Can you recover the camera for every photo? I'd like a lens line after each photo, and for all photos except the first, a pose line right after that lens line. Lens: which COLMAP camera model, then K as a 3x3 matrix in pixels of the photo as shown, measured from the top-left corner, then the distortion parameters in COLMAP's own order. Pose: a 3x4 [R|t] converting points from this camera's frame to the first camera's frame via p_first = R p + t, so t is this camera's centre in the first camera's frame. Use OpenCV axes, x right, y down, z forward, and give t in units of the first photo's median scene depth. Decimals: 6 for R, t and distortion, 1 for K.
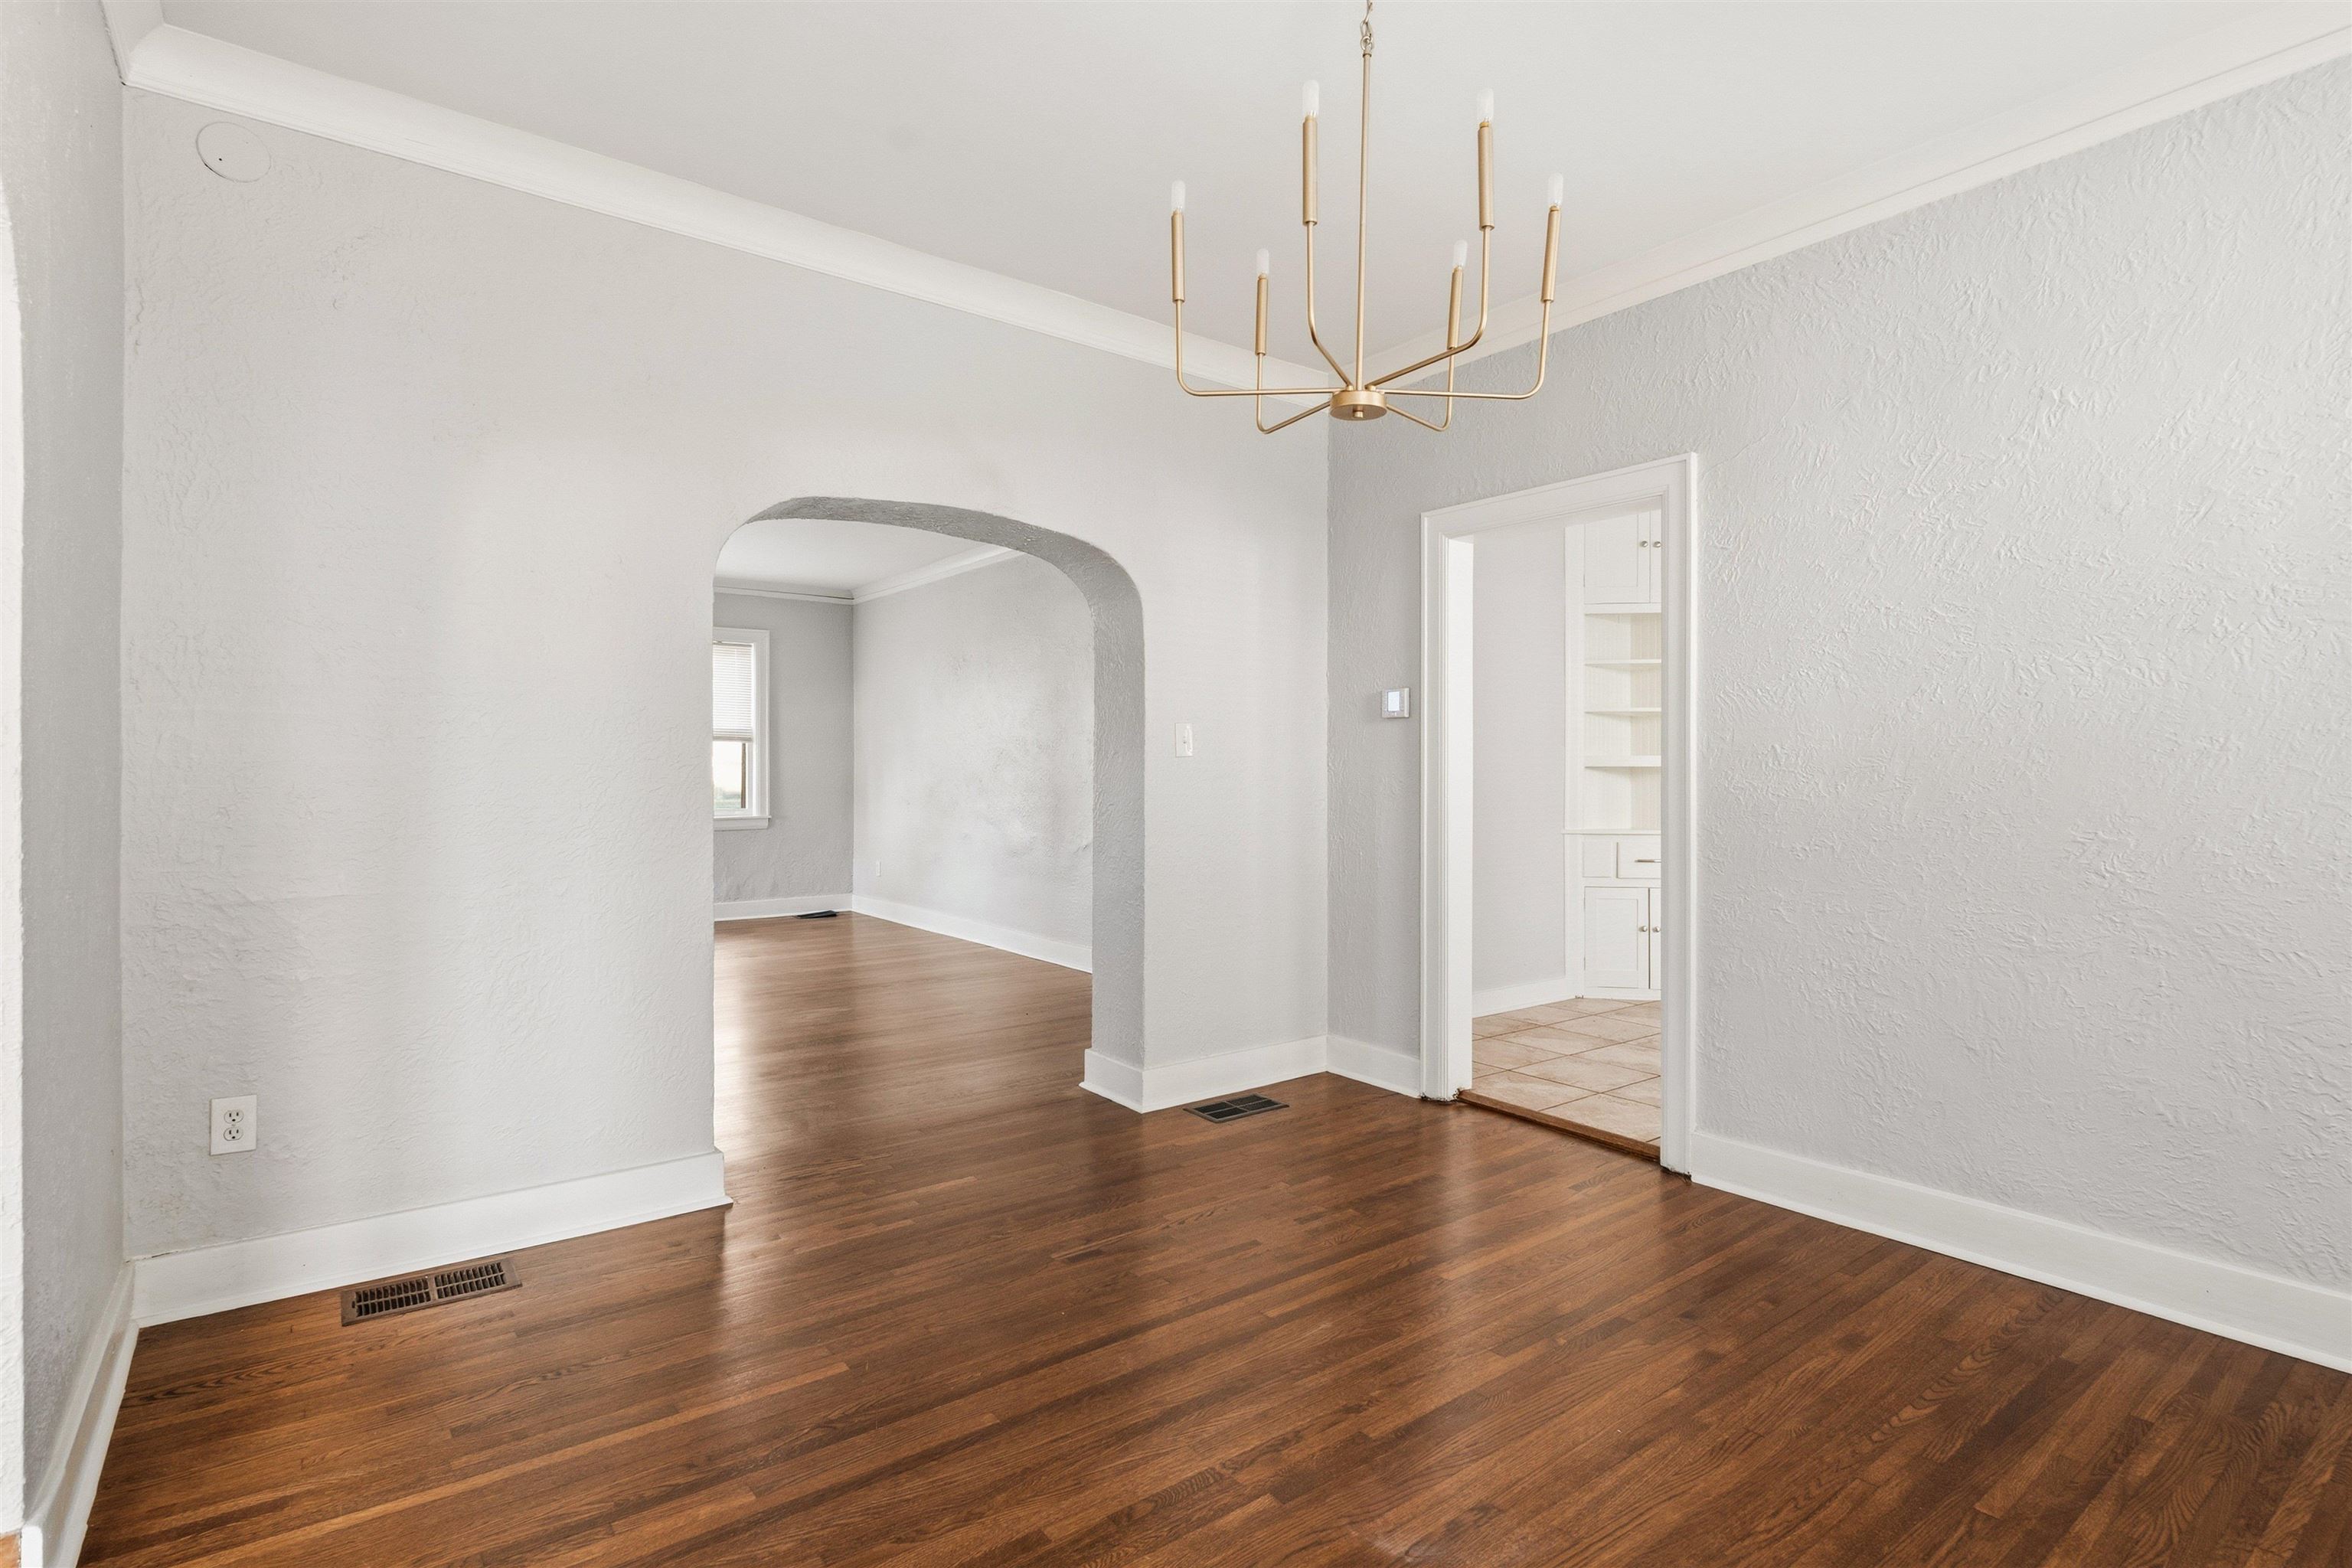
lens RADIAL K [[1160.9, 0, 1176.0], [0, 1160.9, 784.0], [0, 0, 1]] dist [-0.000786, -0.000163]
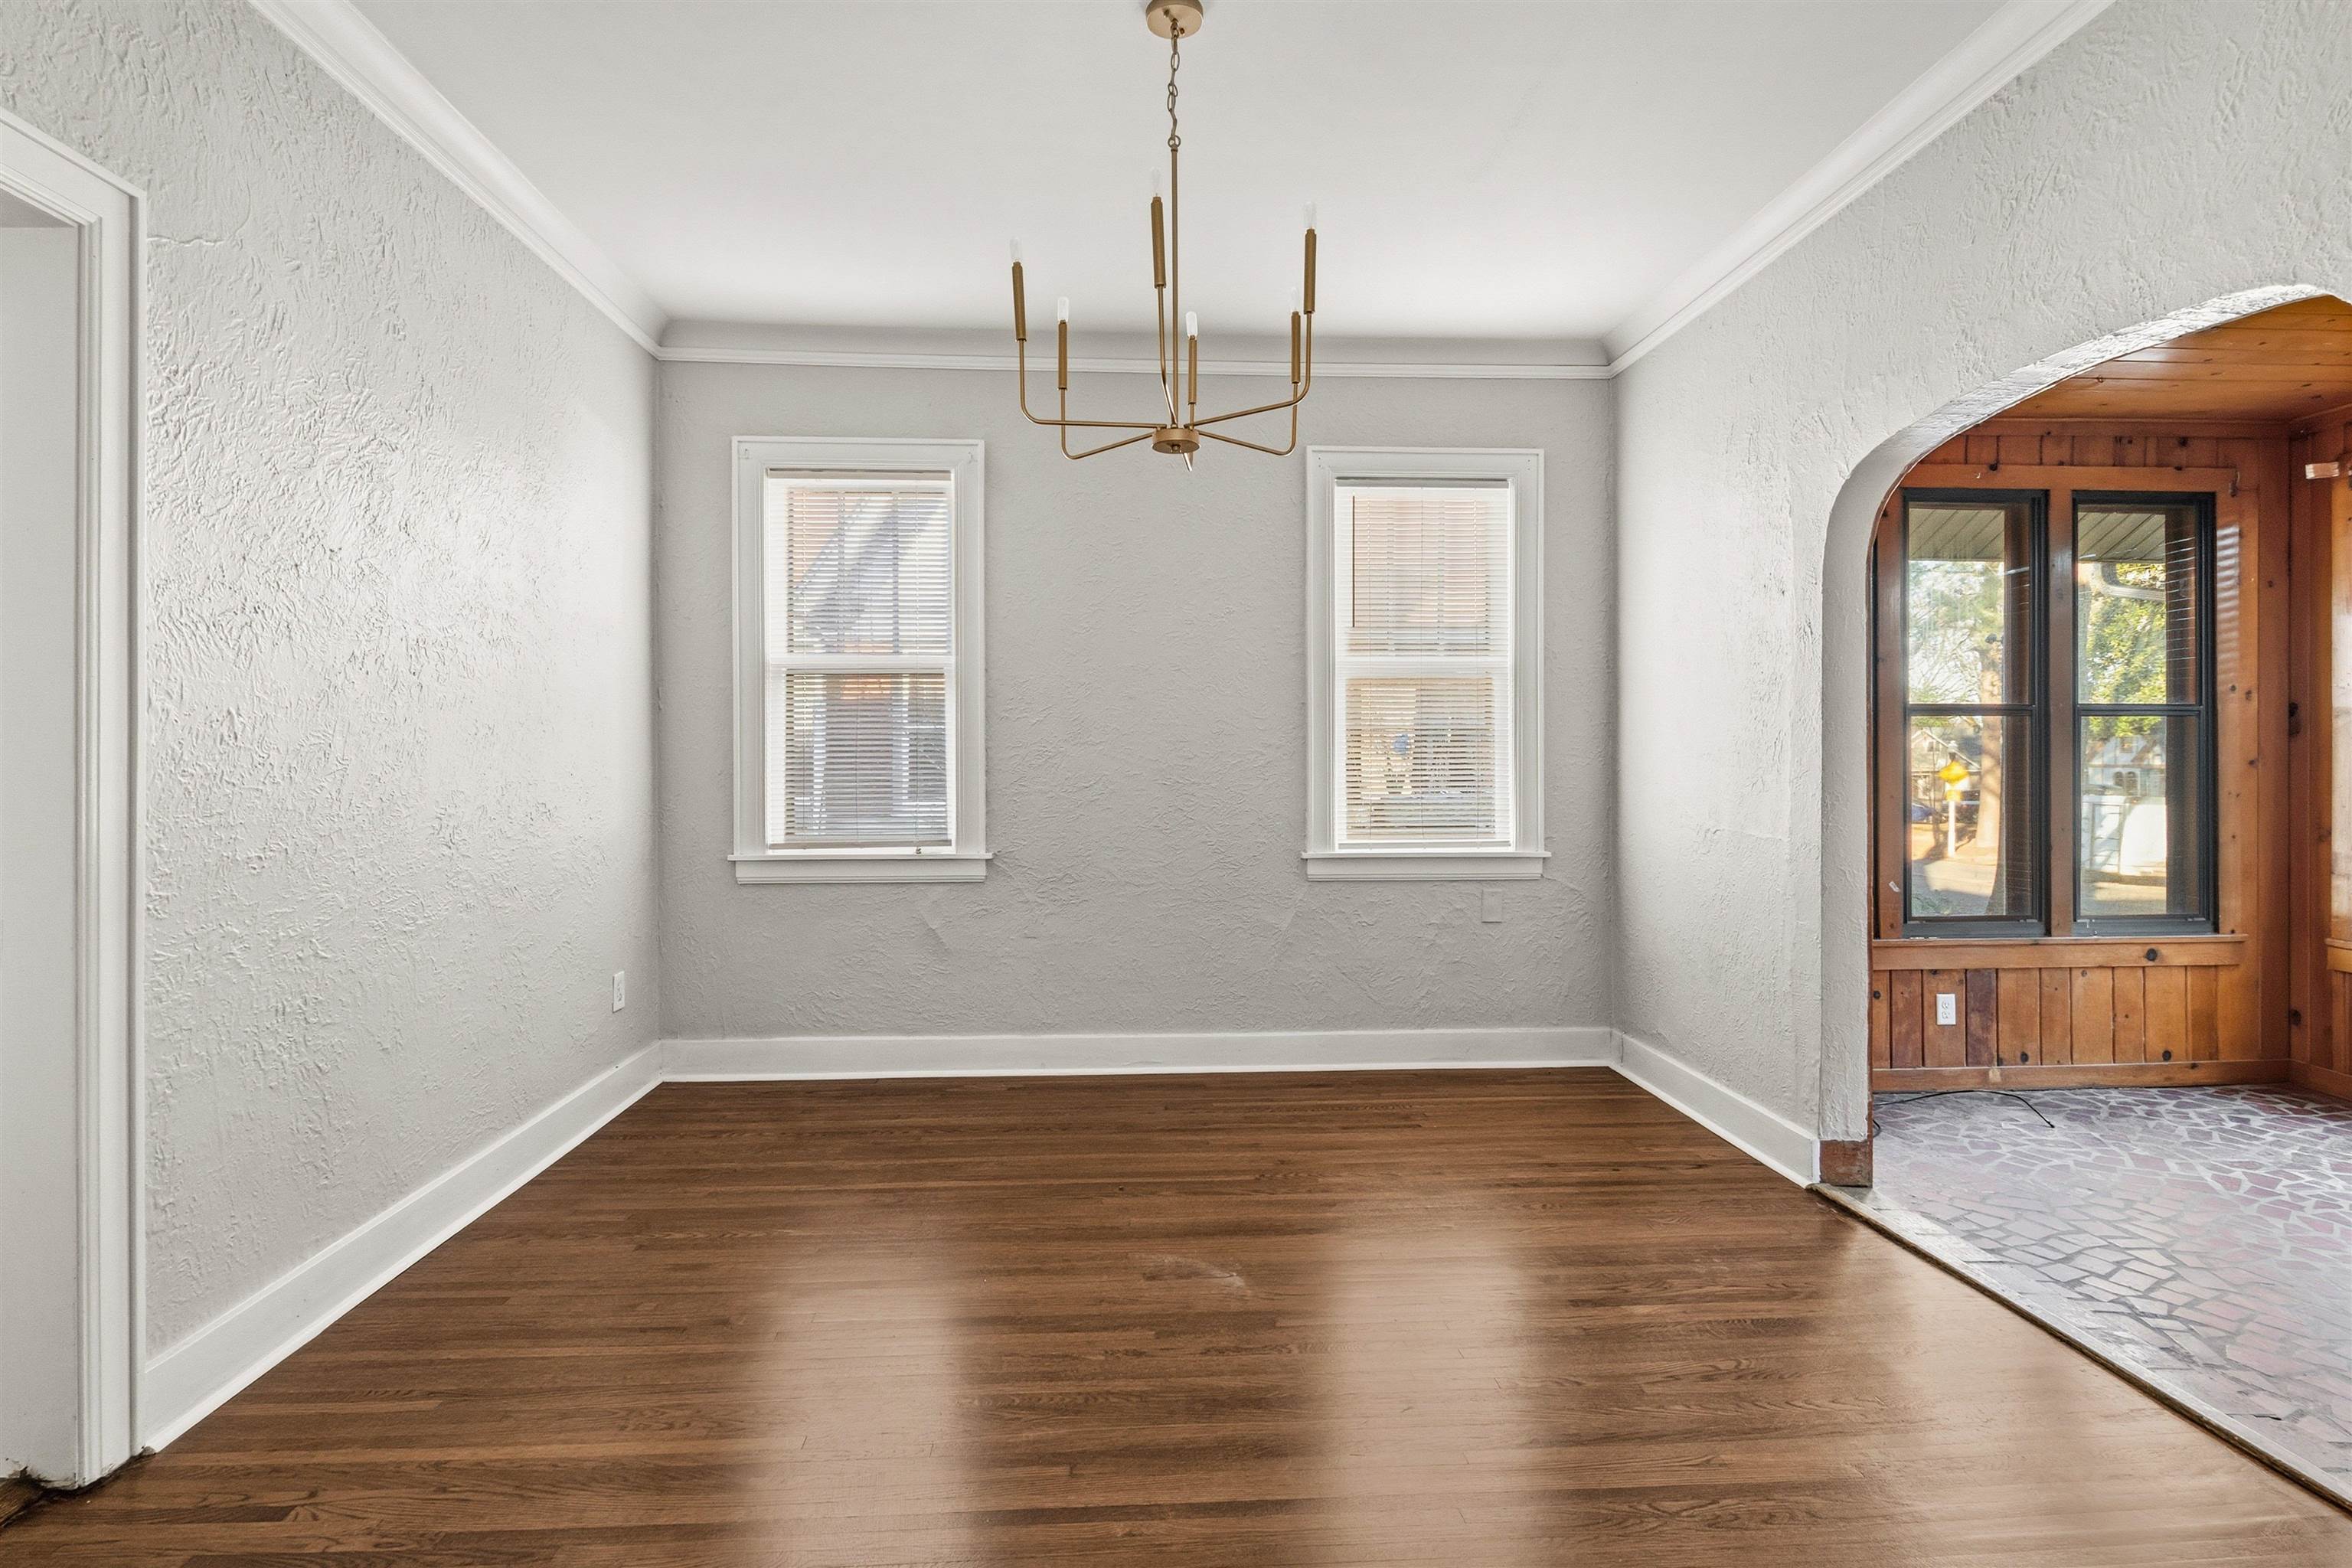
lens RADIAL K [[1212.2, 0, 1182.2], [0, 1212.2, 758.4], [0, 0, 1]] dist [0.001276, 0.000426]
pose [[-0.835891, -0.006706, 0.548854, -0.352797], [-0.001994, 0.999956, 0.009181, -0.013537], [-0.548891, 0.006581, -0.835868, 1.367768]]
